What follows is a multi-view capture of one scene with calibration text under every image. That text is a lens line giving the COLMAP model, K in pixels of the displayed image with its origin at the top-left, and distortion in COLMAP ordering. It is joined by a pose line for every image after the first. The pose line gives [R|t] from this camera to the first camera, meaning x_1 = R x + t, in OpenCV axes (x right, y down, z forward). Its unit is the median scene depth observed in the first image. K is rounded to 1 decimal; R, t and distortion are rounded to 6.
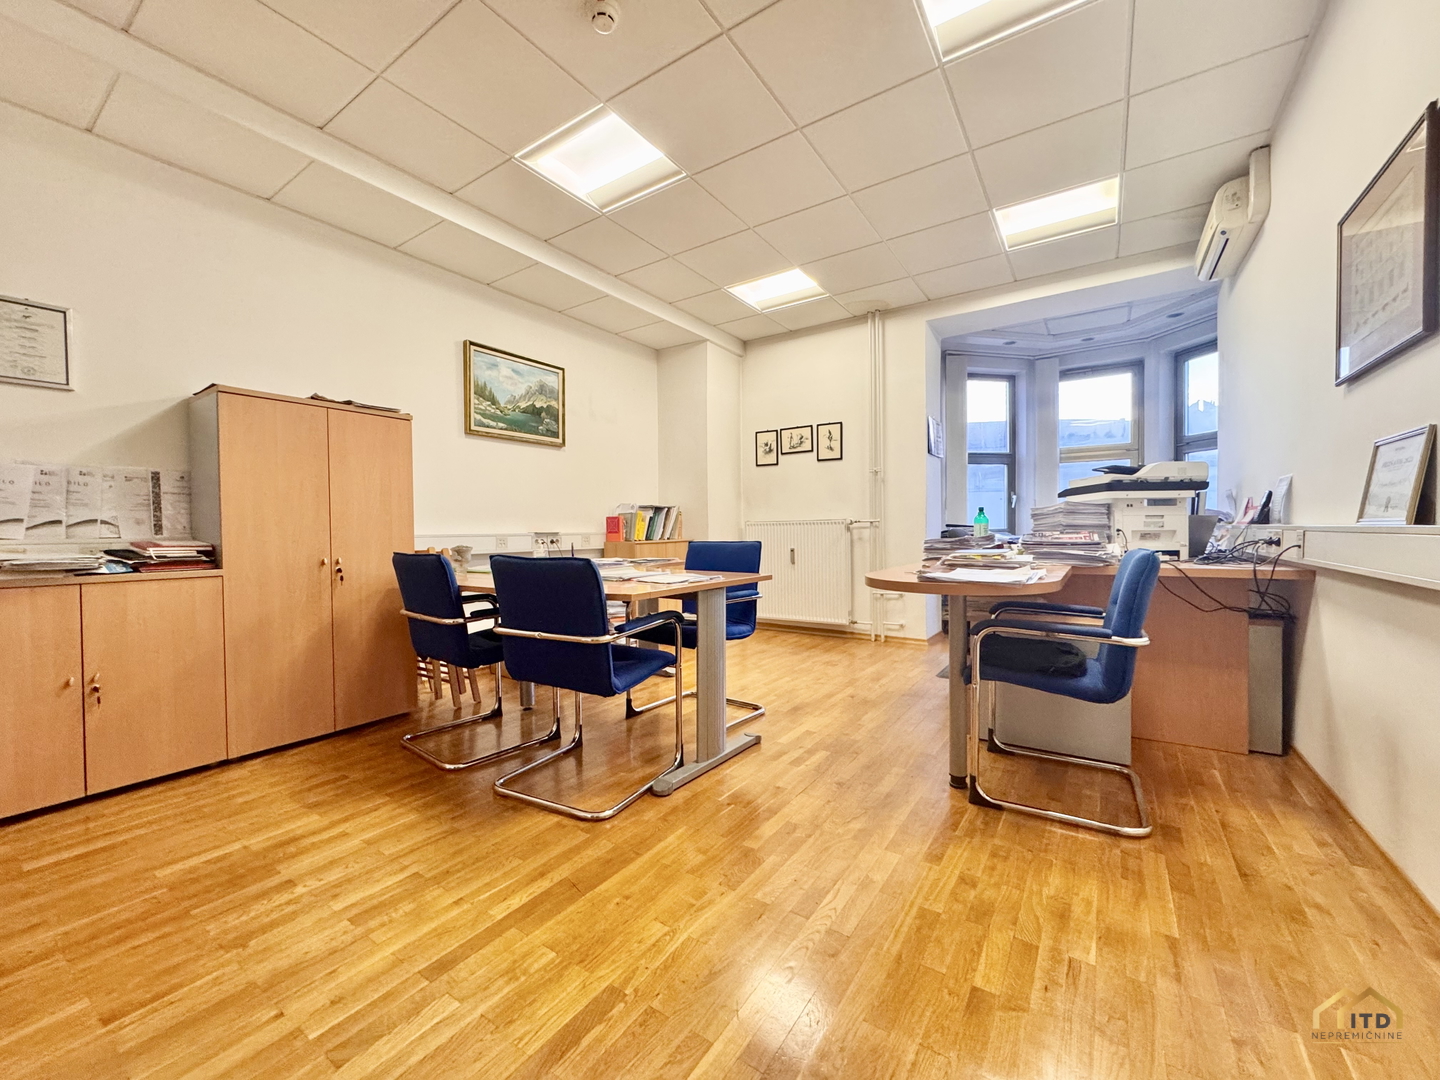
lens RADIAL K [[571.5, 0, 721.6], [0, 571.5, 538.6], [0, 0, 1]] dist [-0.001587, 0.000032]
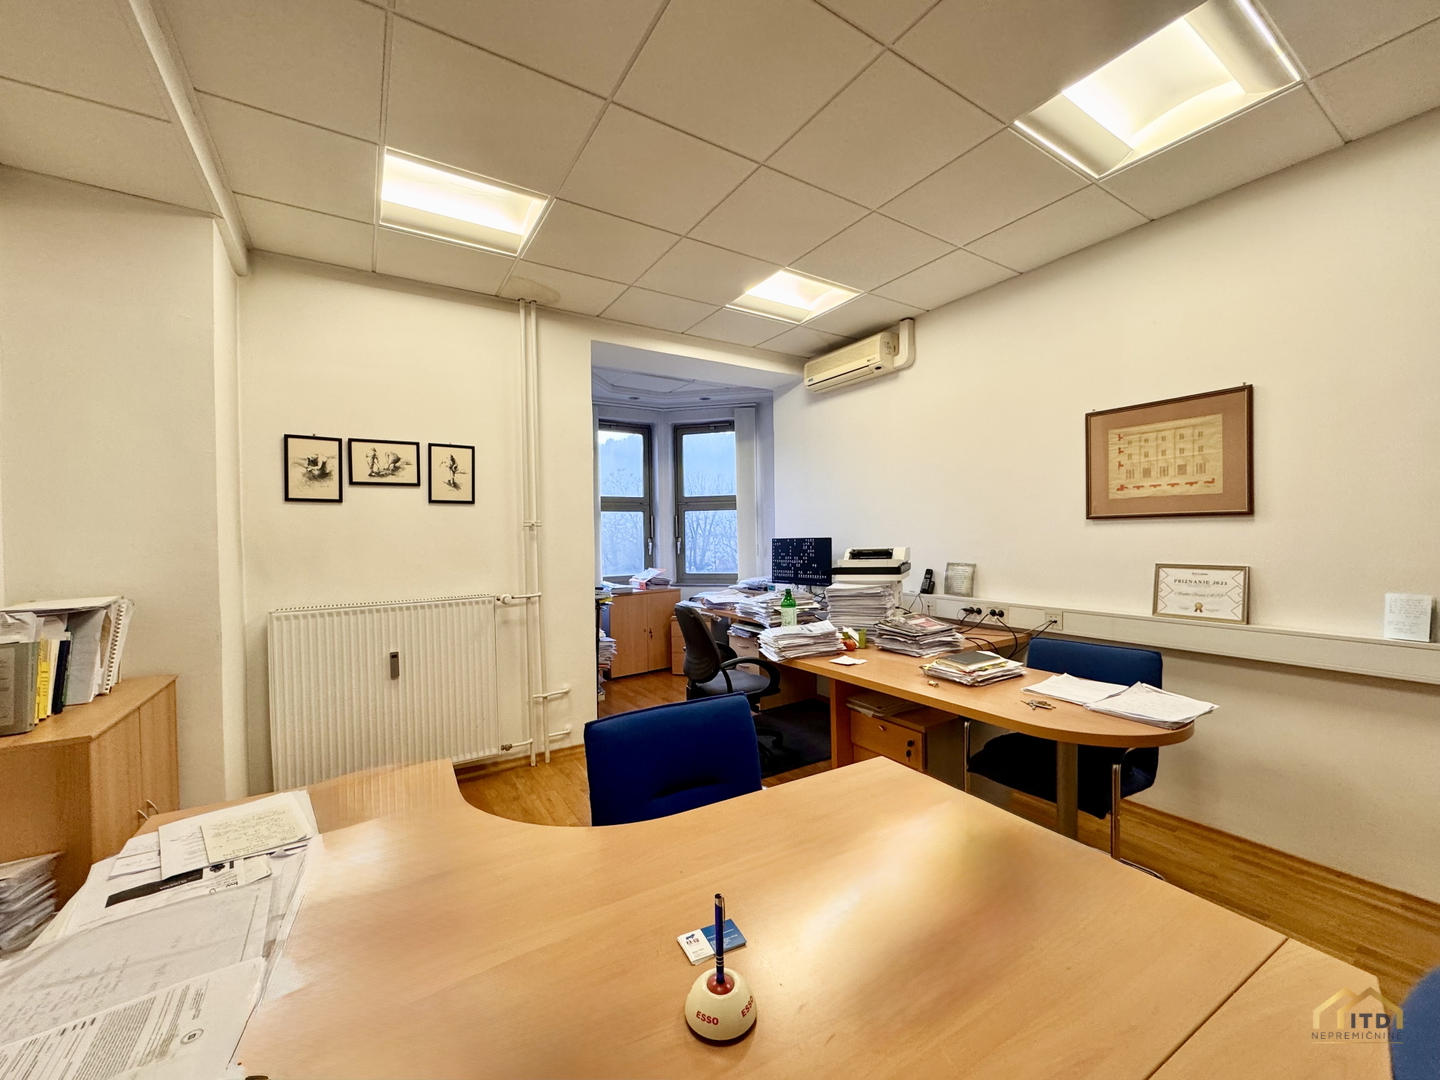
lens RADIAL K [[571.5, 0, 721.6], [0, 571.5, 538.6], [0, 0, 1]] dist [-0.001587, 0.000032]
pose [[0.402773, -0.002600, 0.915296, -0.271992], [0.027421, 0.999581, -0.009227, -0.083973], [-0.914889, 0.028815, 0.402675, 0.473246]]
